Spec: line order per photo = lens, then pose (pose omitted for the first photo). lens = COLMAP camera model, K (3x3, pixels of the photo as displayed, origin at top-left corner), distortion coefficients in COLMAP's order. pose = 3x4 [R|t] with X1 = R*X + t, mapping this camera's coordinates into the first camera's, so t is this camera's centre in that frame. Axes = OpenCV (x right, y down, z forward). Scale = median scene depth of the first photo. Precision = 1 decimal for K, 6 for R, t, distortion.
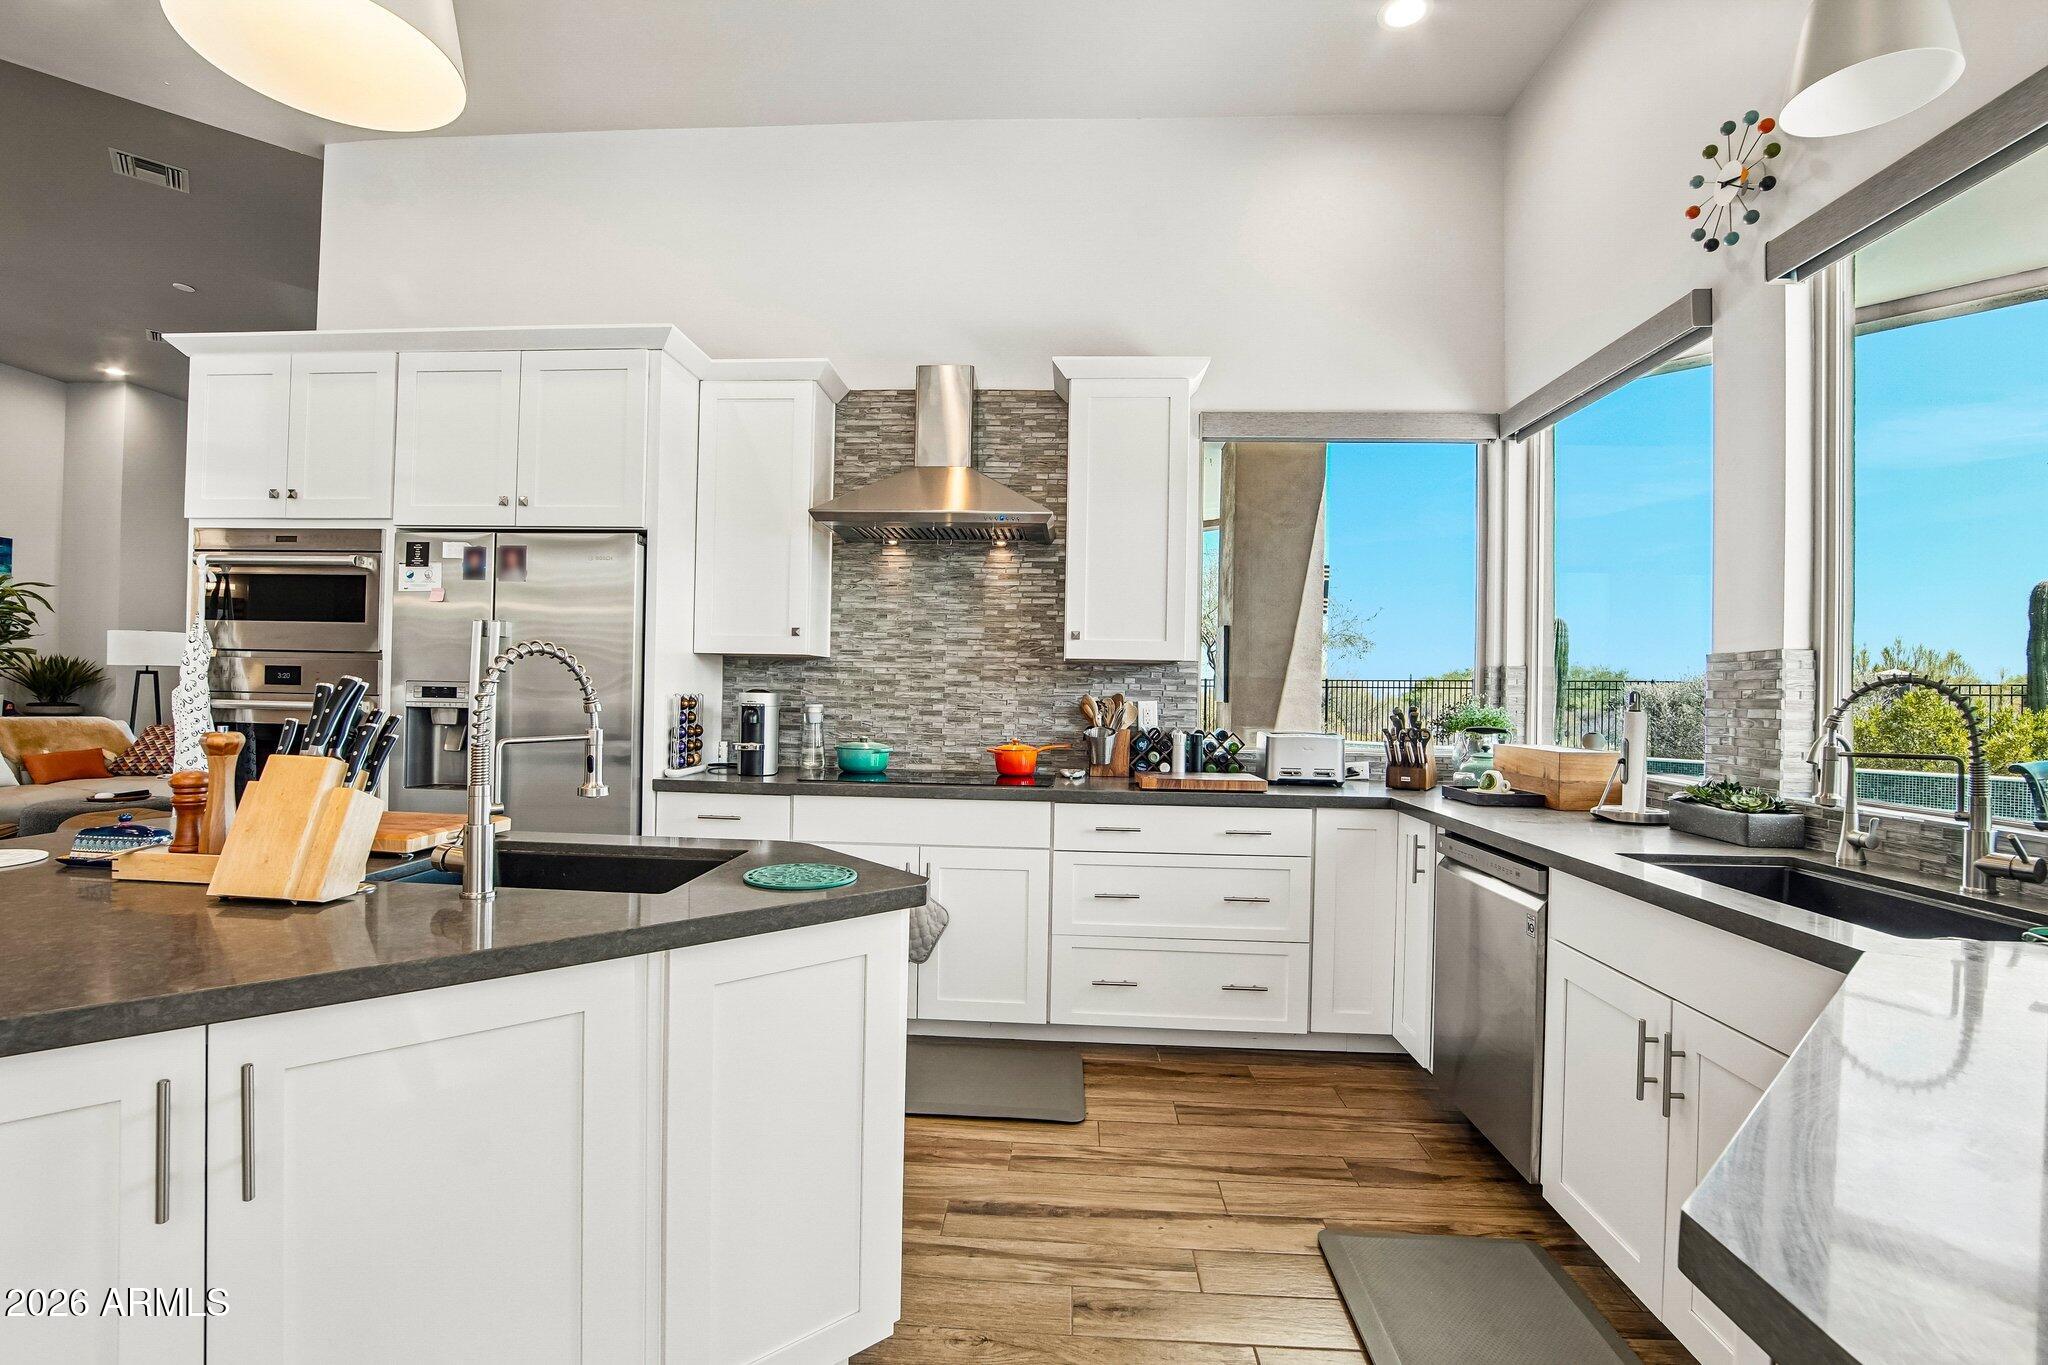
lens RADIAL K [[929.3, 0, 1004.9], [0, 929.3, 682.0], [0, 0, 1]] dist [-0.029724, 0.006435]
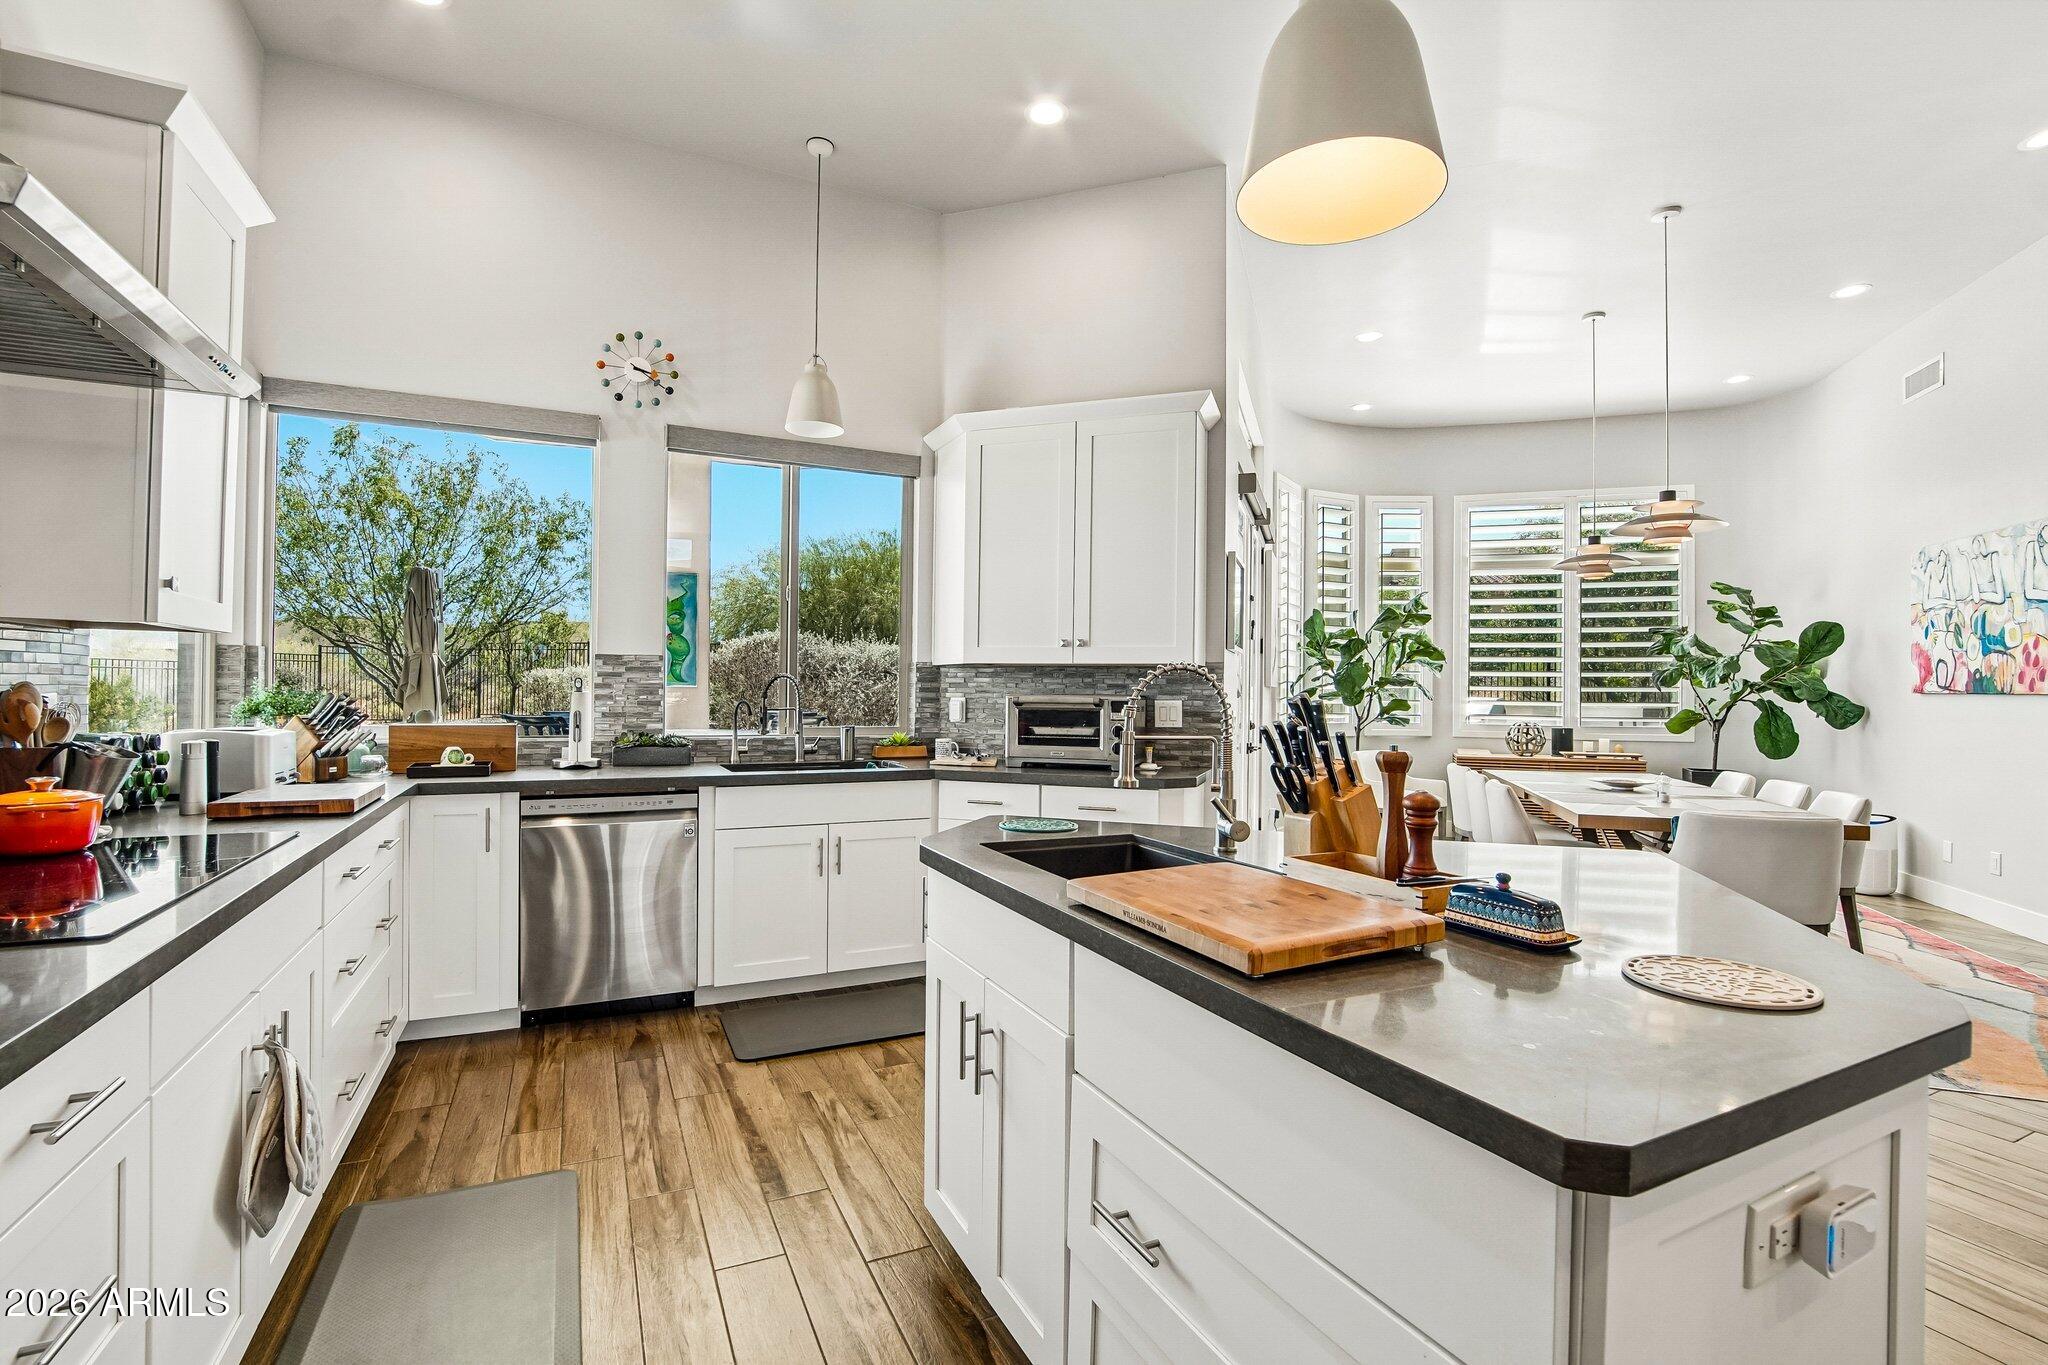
lens RADIAL K [[915.9, 0, 1015.8], [0, 915.9, 686.1], [0, 0, 1]] dist [-0.023995, 0.000374]
pose [[-0.487030, -0.020310, 0.873149, -0.718897], [-0.027987, 0.999579, 0.007640, -0.005882], [-0.872937, -0.020715, -0.487394, 0.871635]]
